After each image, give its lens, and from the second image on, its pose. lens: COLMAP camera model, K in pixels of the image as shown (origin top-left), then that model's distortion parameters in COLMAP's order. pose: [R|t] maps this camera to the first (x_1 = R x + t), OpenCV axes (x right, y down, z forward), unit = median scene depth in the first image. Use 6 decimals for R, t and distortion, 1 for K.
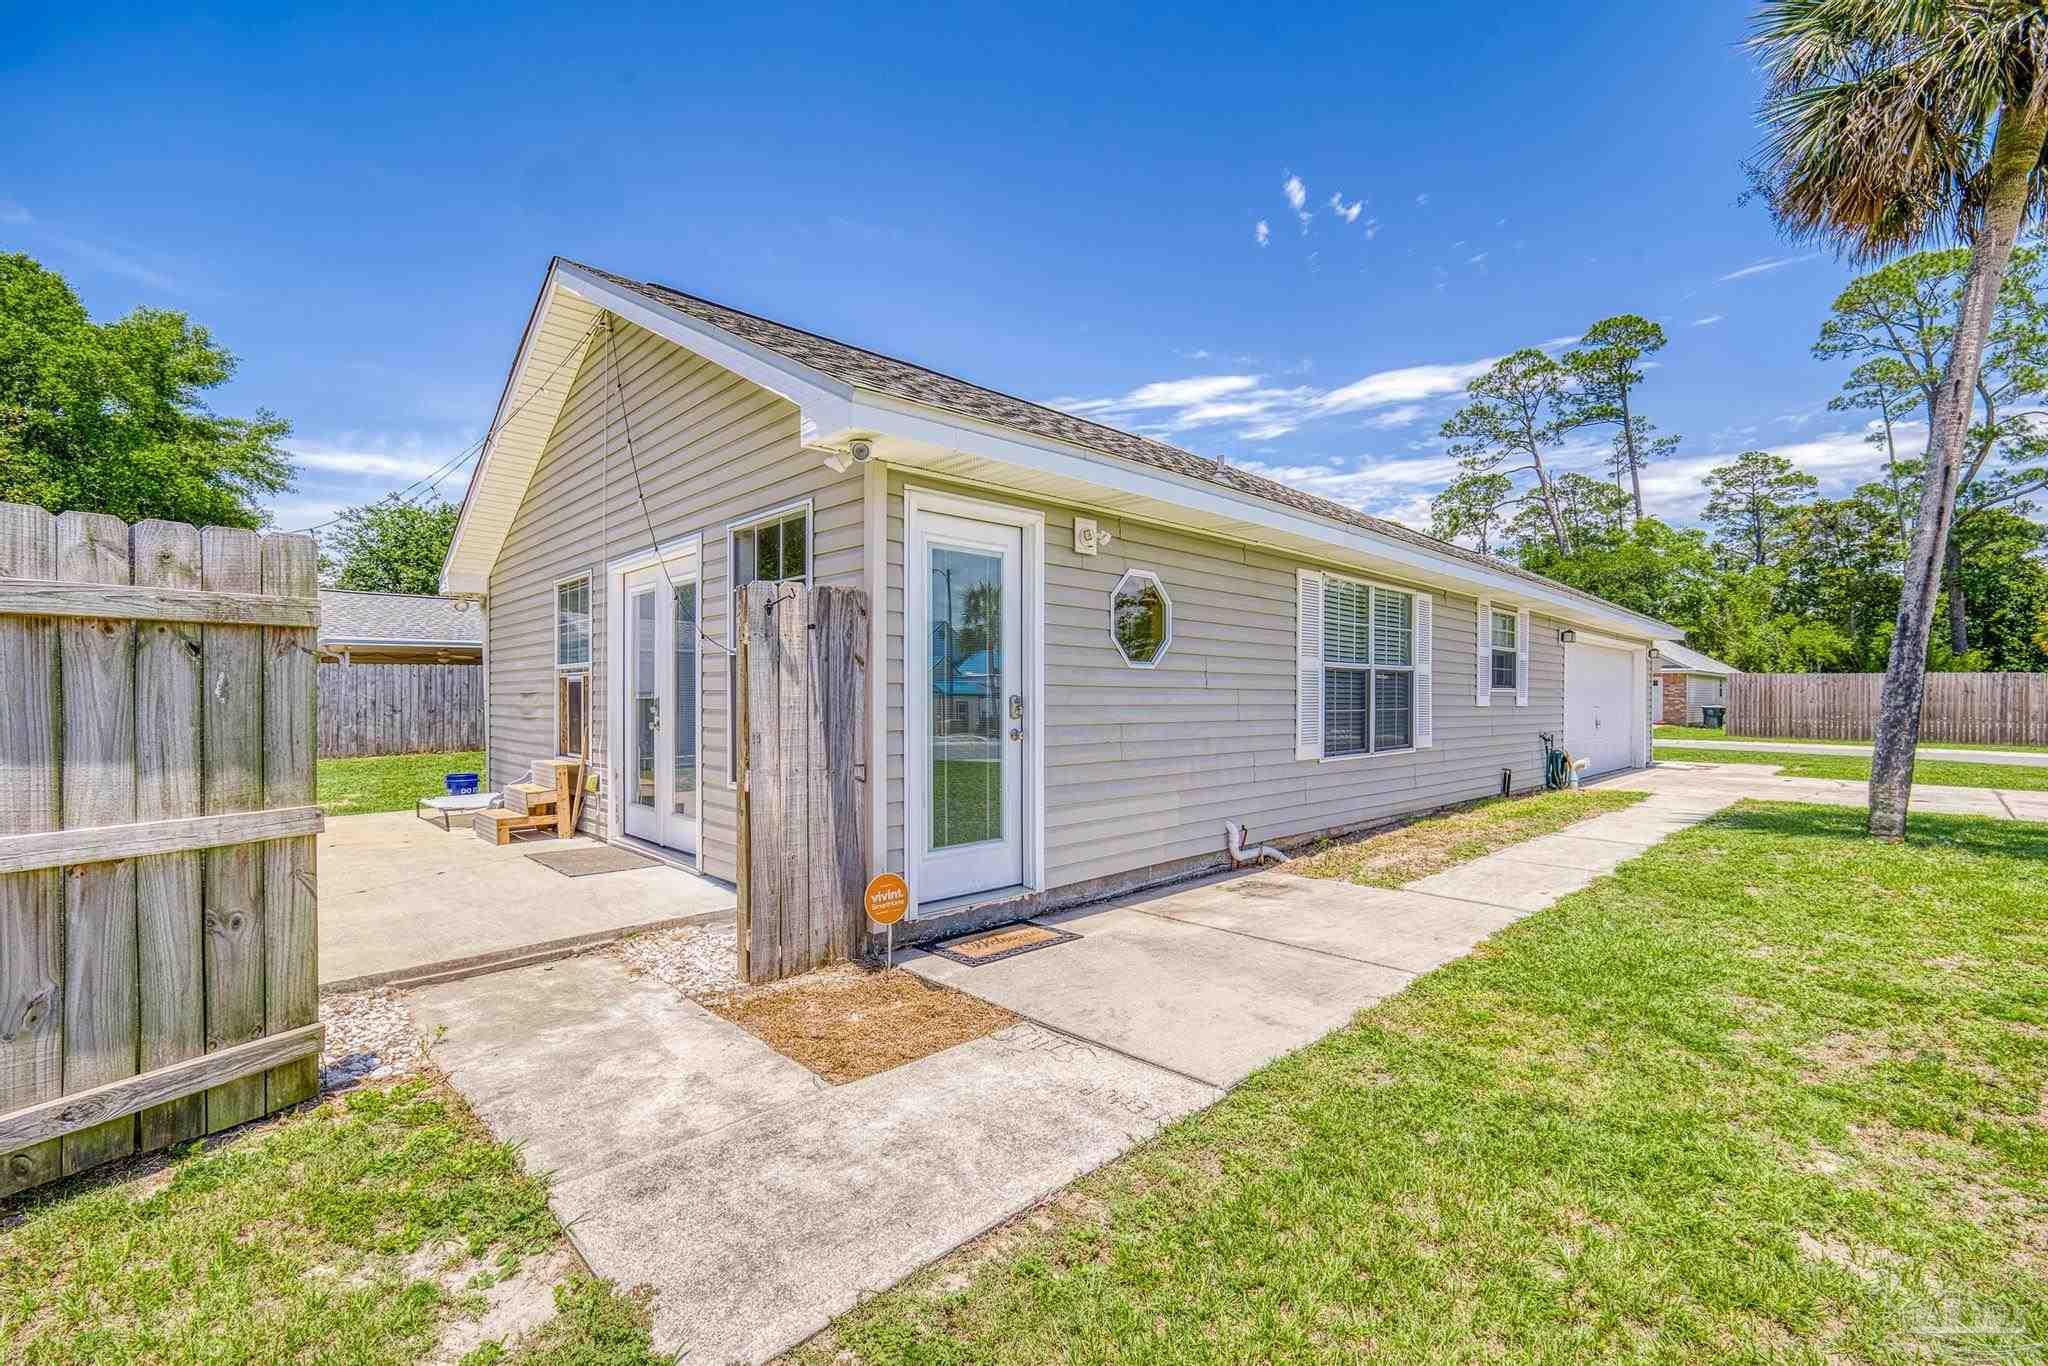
lens RADIAL K [[886.4, 0, 1023.4], [0, 886.4, 695.0], [0, 0, 1]] dist [-0.035168, 0.005611]
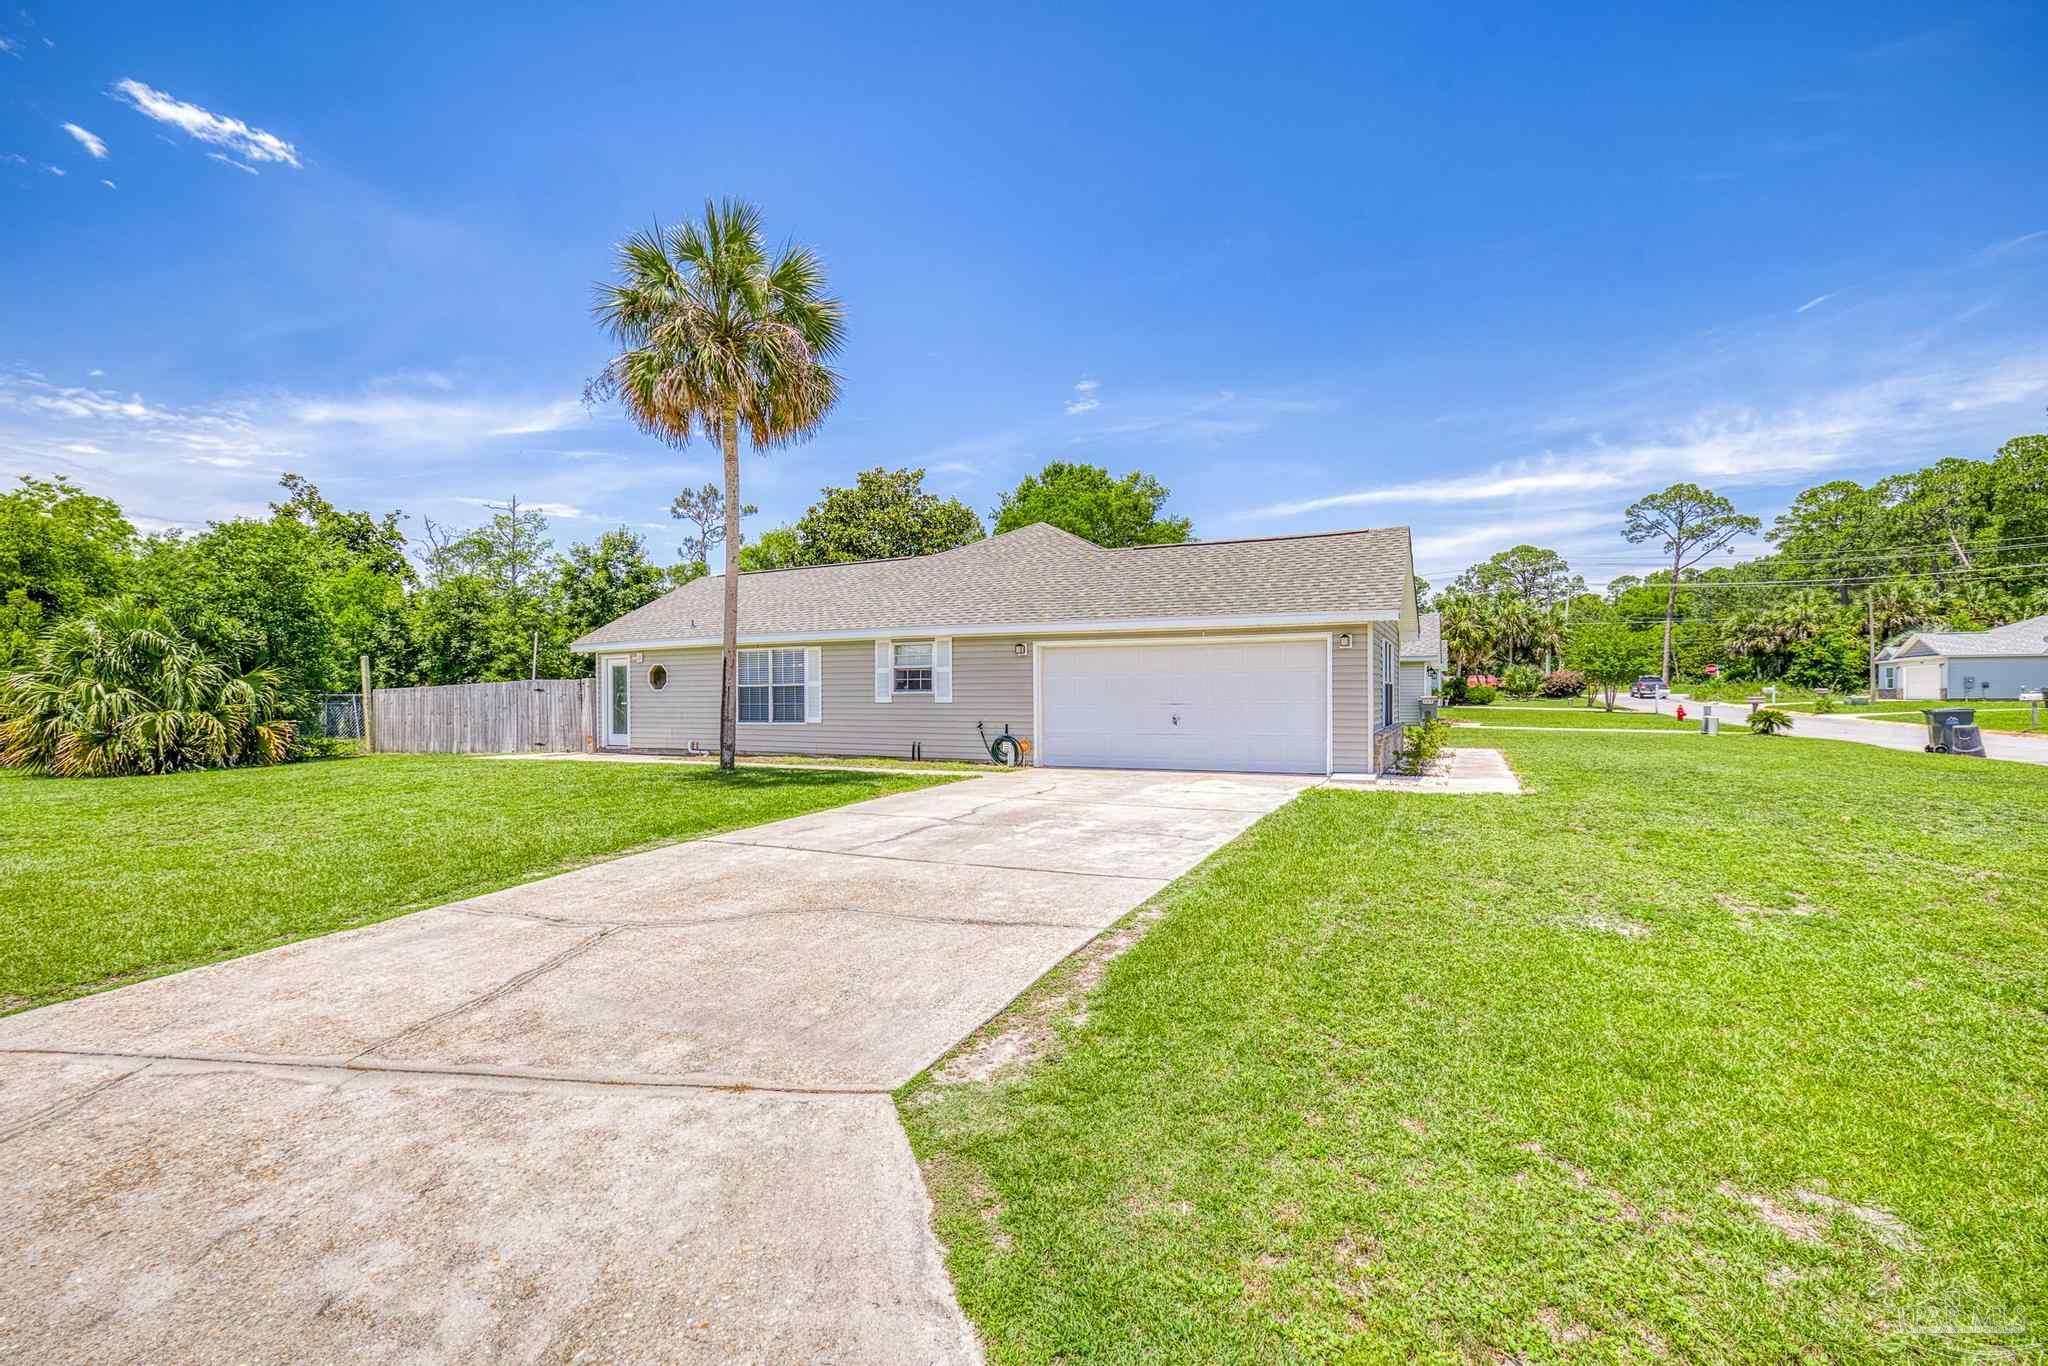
lens RADIAL K [[886.4, 0, 1023.1], [0, 886.4, 716.6], [0, 0, 1]] dist [-0.035168, 0.005611]
pose [[0.339015, 0.019414, -0.940581, 2.128093], [0.009392, 0.999667, 0.024018, 0.000904], [0.940734, -0.016976, 0.338720, 0.639831]]
